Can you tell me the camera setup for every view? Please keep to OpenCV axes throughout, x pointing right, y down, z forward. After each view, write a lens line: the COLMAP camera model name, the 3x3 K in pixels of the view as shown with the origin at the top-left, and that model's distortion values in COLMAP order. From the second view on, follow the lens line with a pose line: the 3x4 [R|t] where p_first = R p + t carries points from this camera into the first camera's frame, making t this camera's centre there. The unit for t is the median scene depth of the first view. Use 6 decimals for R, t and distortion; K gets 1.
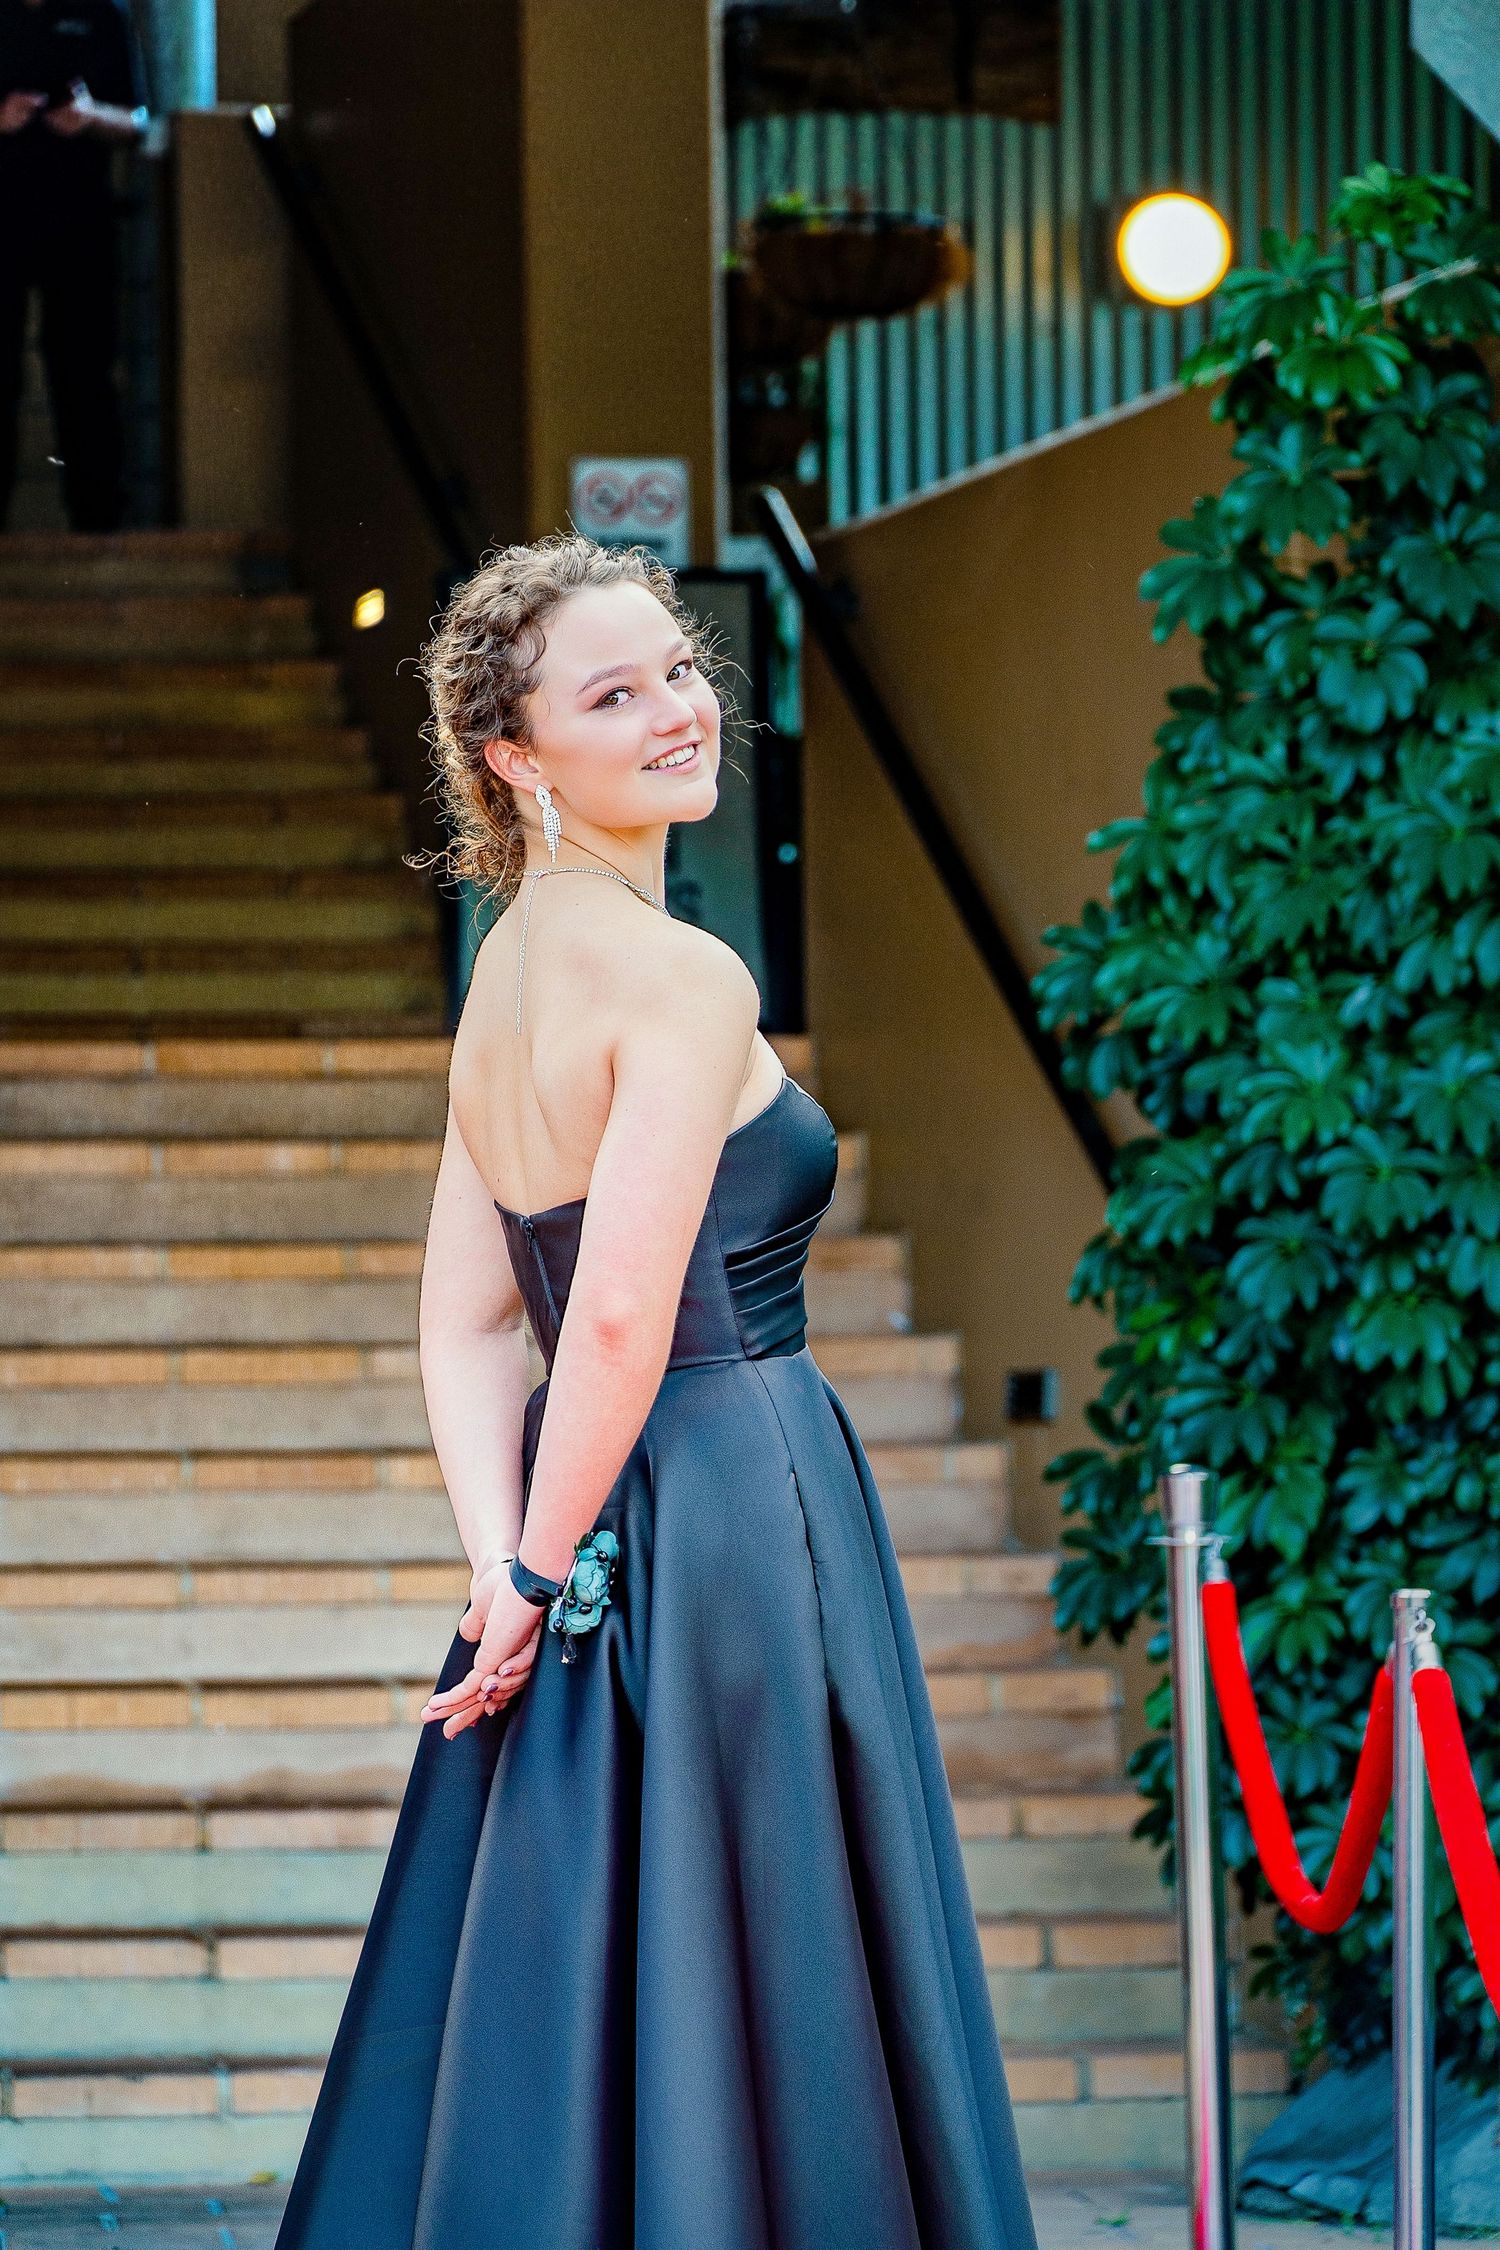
lens RADIAL K [[8632.2, 0, 748.3], [0, 8632.2, 1420.4], [0, 0, 1]] dist [0.113885, 5.961698]
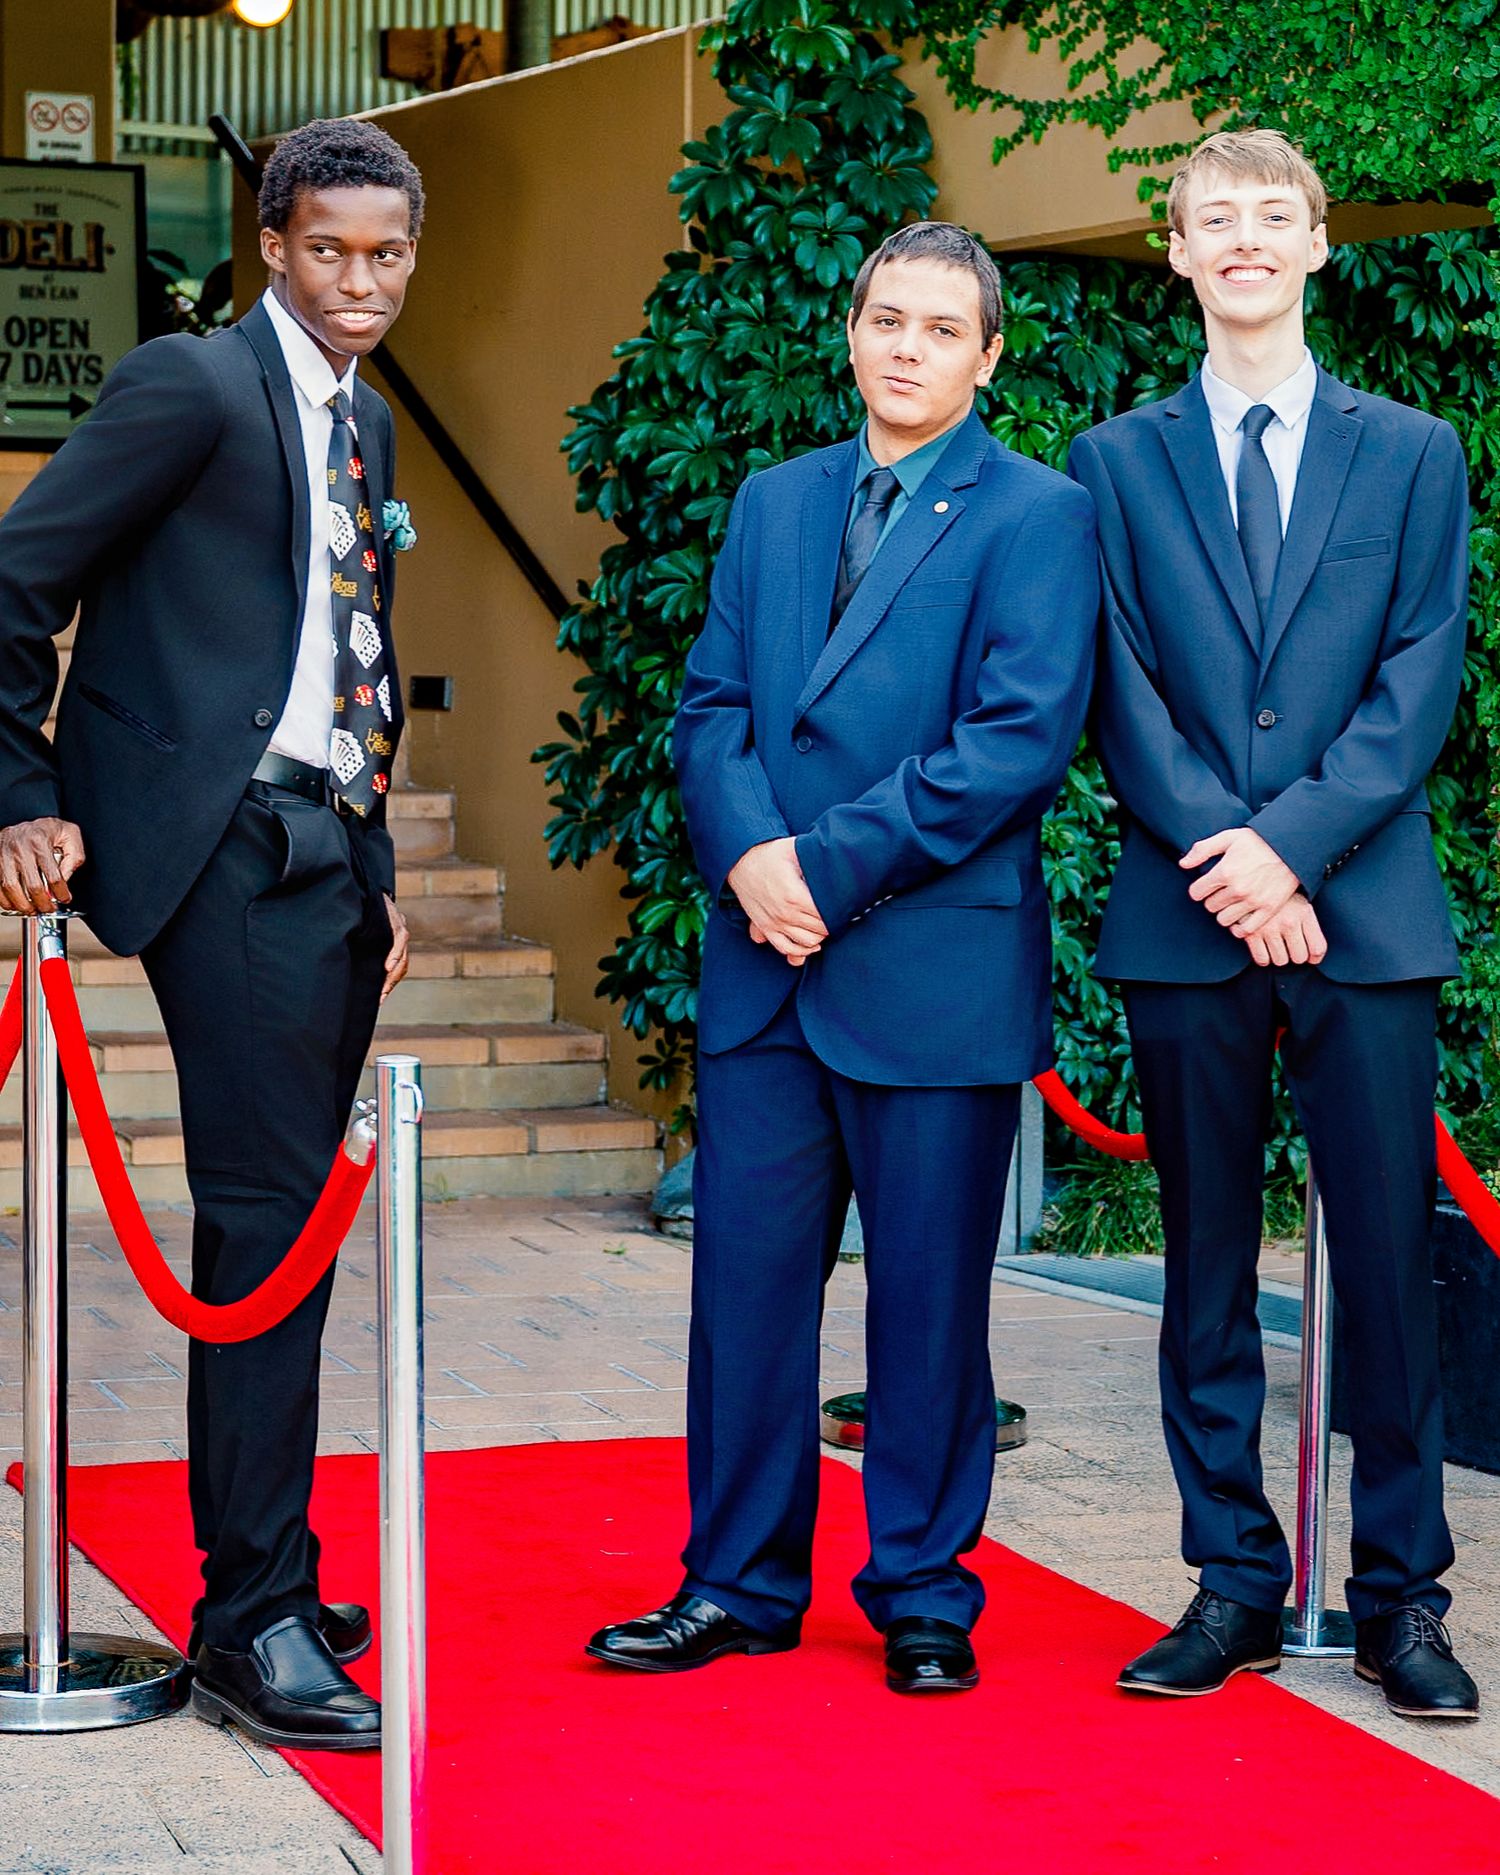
lens RADIAL K [[4400.0, 0, 780.0], [0, 4400.0, 936.6], [0, 0, 1]] dist [0.137549, -0.350274]
pose [[0.975348, 0.010018, 0.220443, -0.105526], [-0.024862, 0.997597, 0.064664, -0.015336], [-0.219265, -0.068550, 0.973254, 0.234328]]
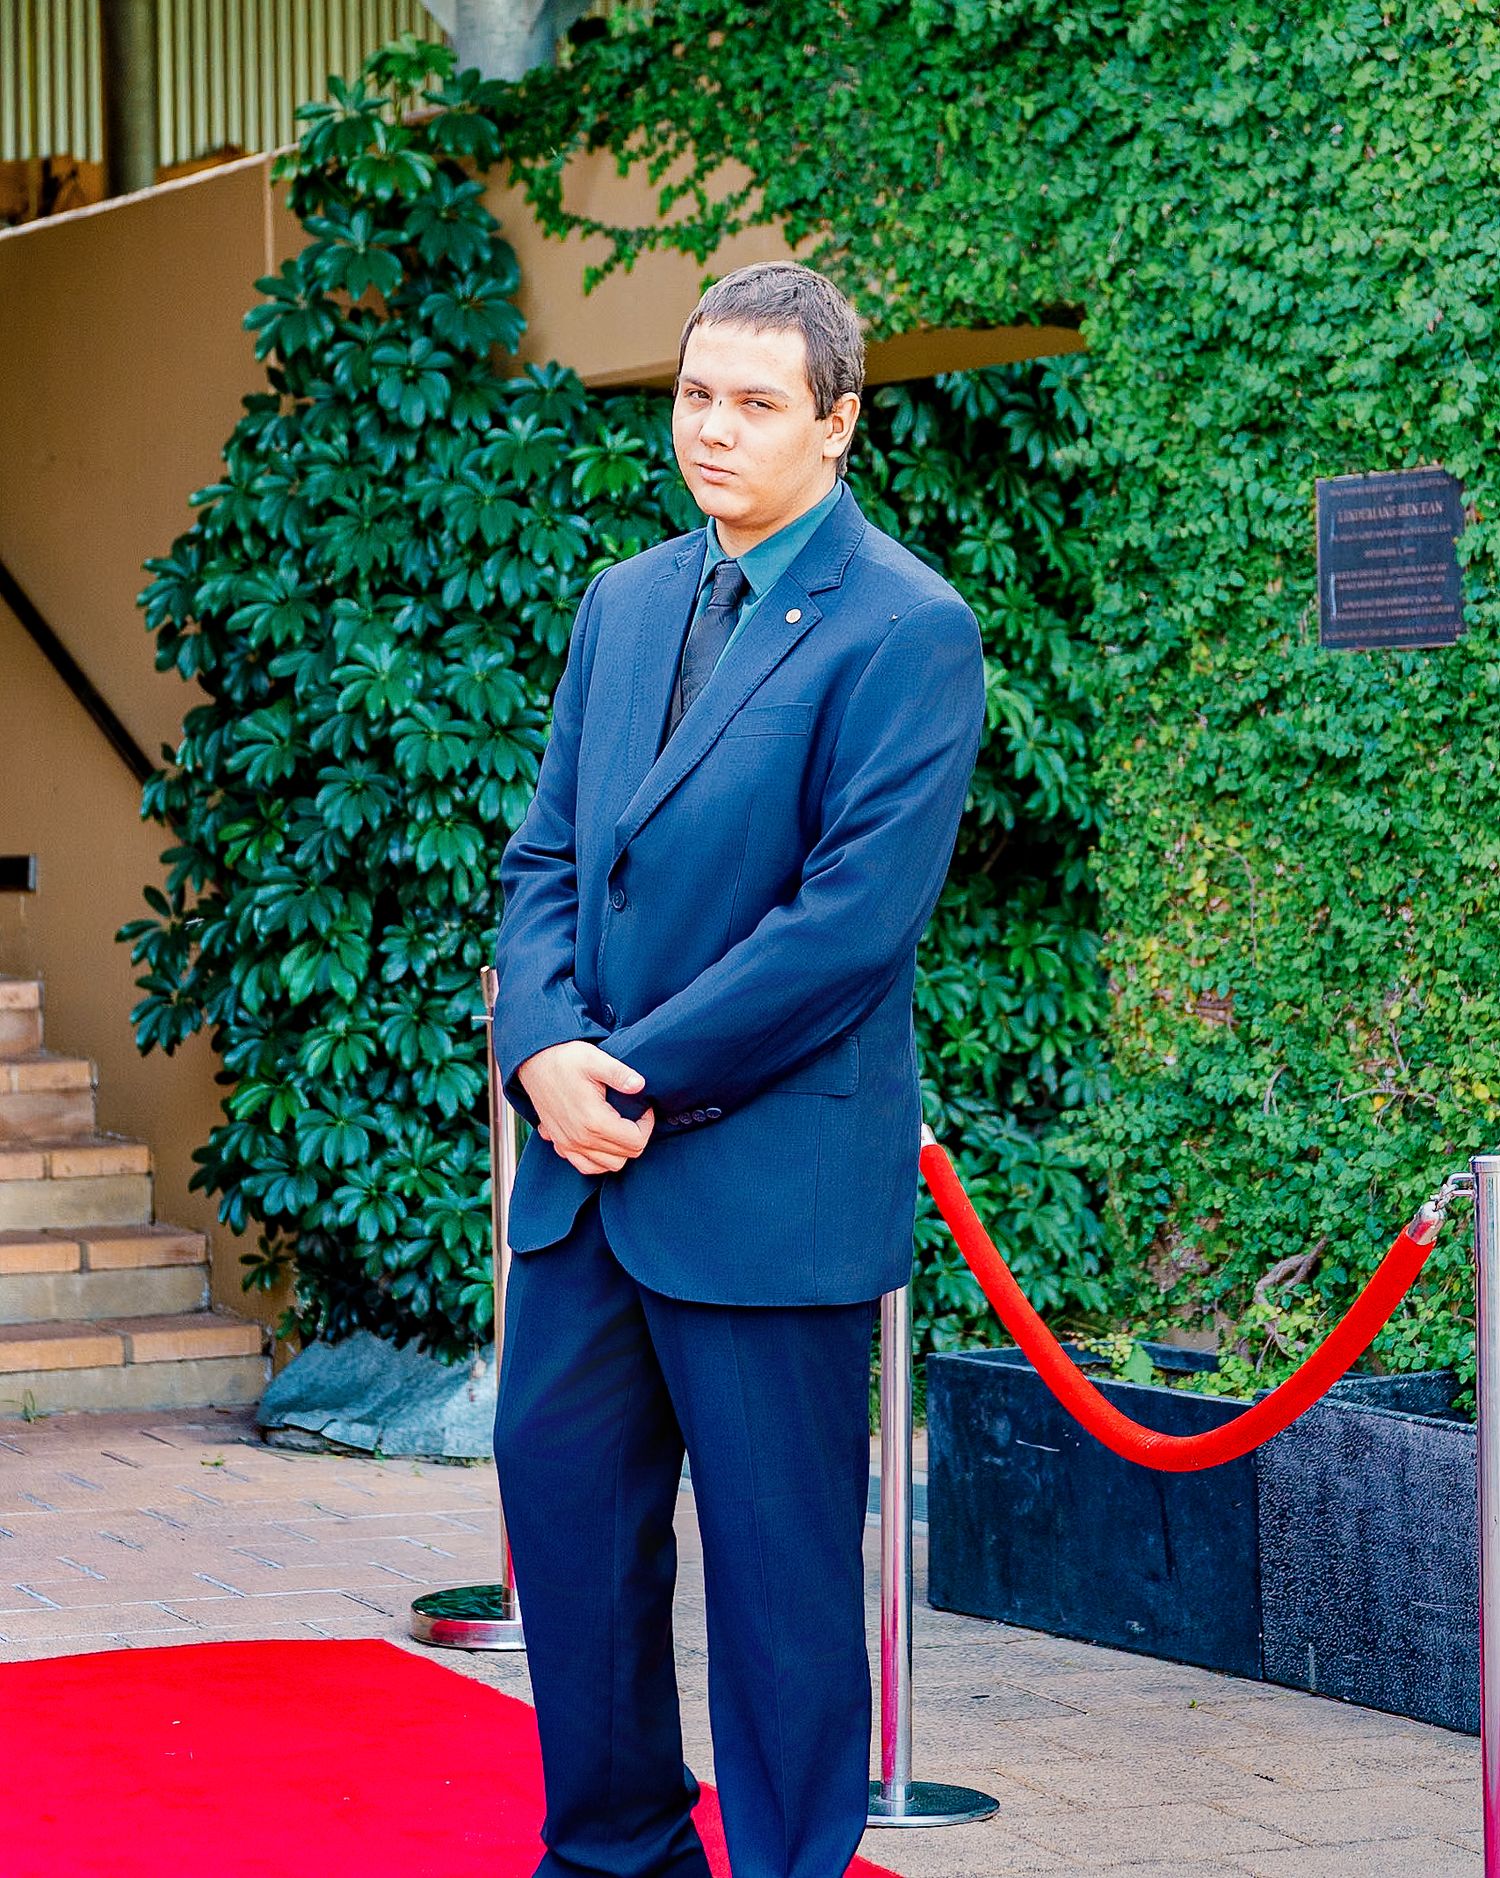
lens RADIAL K [[4900.5, 0, 690.4], [0, 4900.5, 948.5], [0, 0, 1]] dist [0.159011, -0.800193]
pose [[0.964255, -0.005527, 0.264920, -0.099289], [-0.000447, 0.999747, 0.022482, -0.011266], [-0.264977, -0.021797, 0.964008, 0.197332]]
